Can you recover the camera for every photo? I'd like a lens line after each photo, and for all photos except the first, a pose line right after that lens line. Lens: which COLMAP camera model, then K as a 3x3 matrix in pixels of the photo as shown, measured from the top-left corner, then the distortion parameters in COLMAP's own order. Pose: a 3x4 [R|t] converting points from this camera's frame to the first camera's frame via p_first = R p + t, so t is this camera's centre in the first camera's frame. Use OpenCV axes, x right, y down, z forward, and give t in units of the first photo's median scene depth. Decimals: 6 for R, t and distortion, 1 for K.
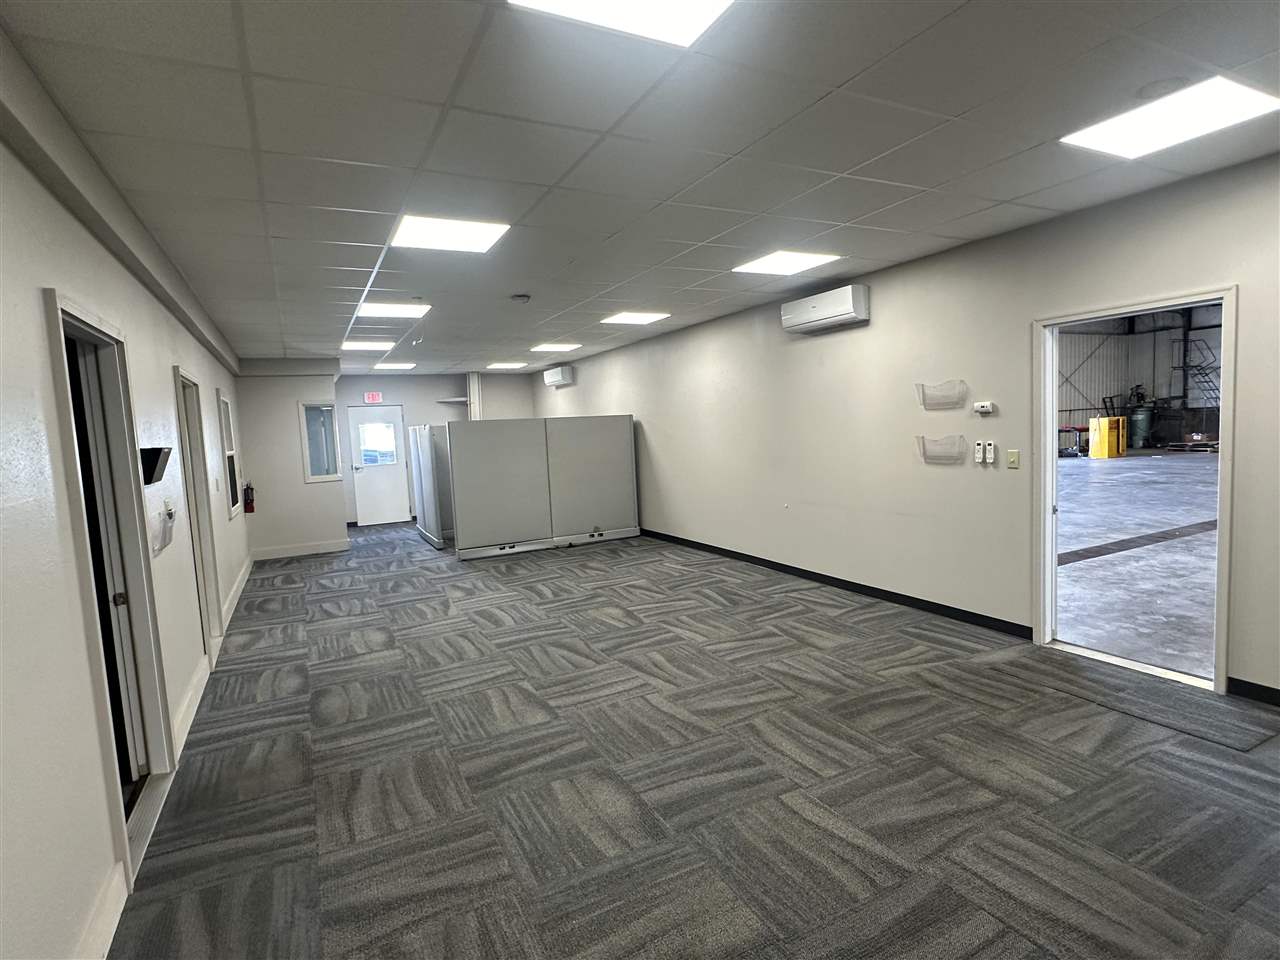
lens RADIAL K [[666.5, 0, 640.1], [0, 666.5, 482.6], [0, 0, 1]] dist [-0.003293, 0.001210]
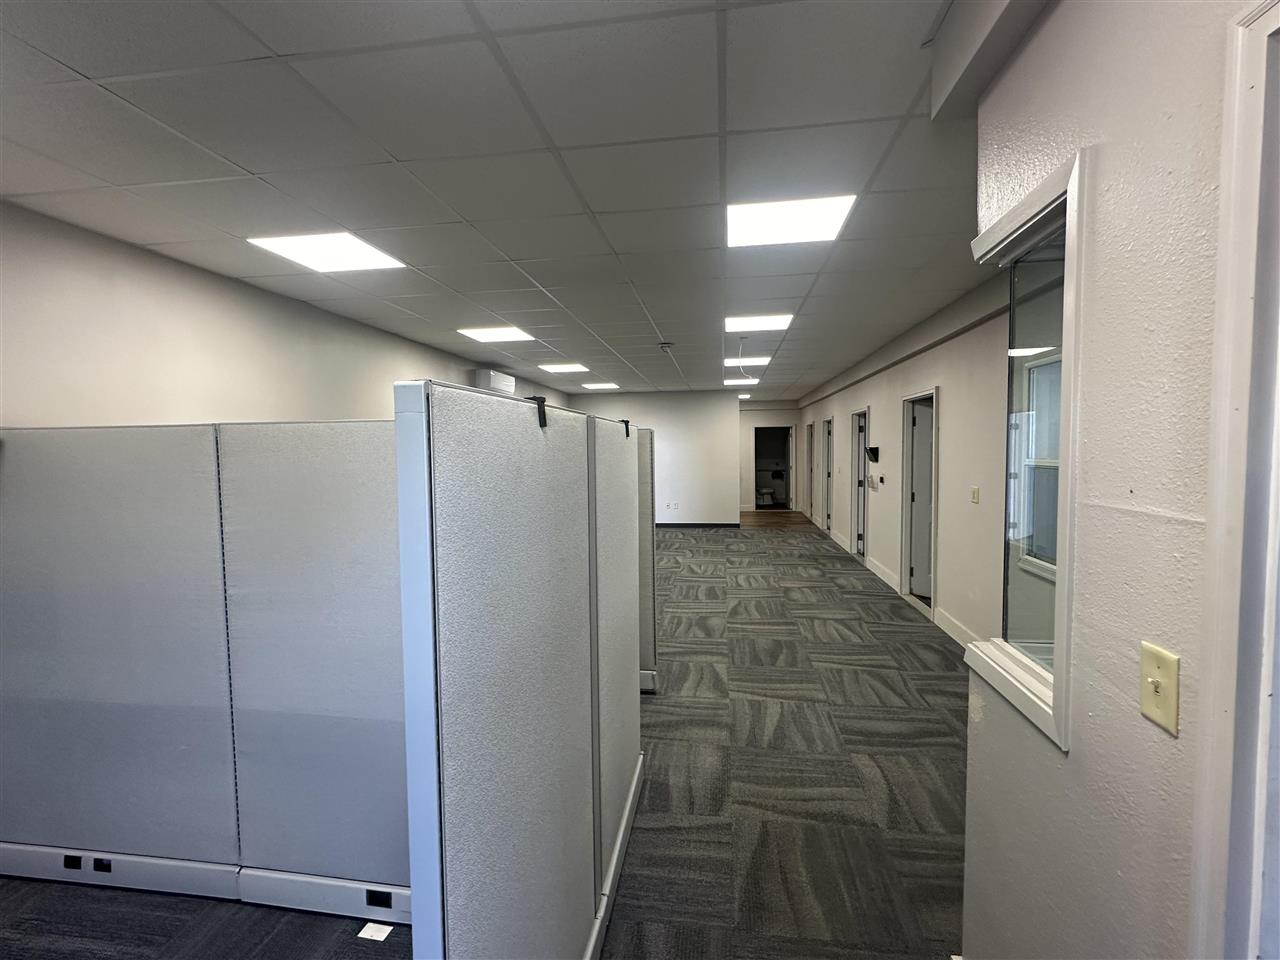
lens RADIAL K [[591.5, 0, 640.3], [0, 591.5, 479.2], [0, 0, 1]] dist [-0.004523, -0.000501]
pose [[-0.814189, 0.025078, 0.580059, -0.736089], [0.099947, 0.990206, 0.097478, -0.131950], [-0.571933, 0.137341, -0.808721, 1.858085]]
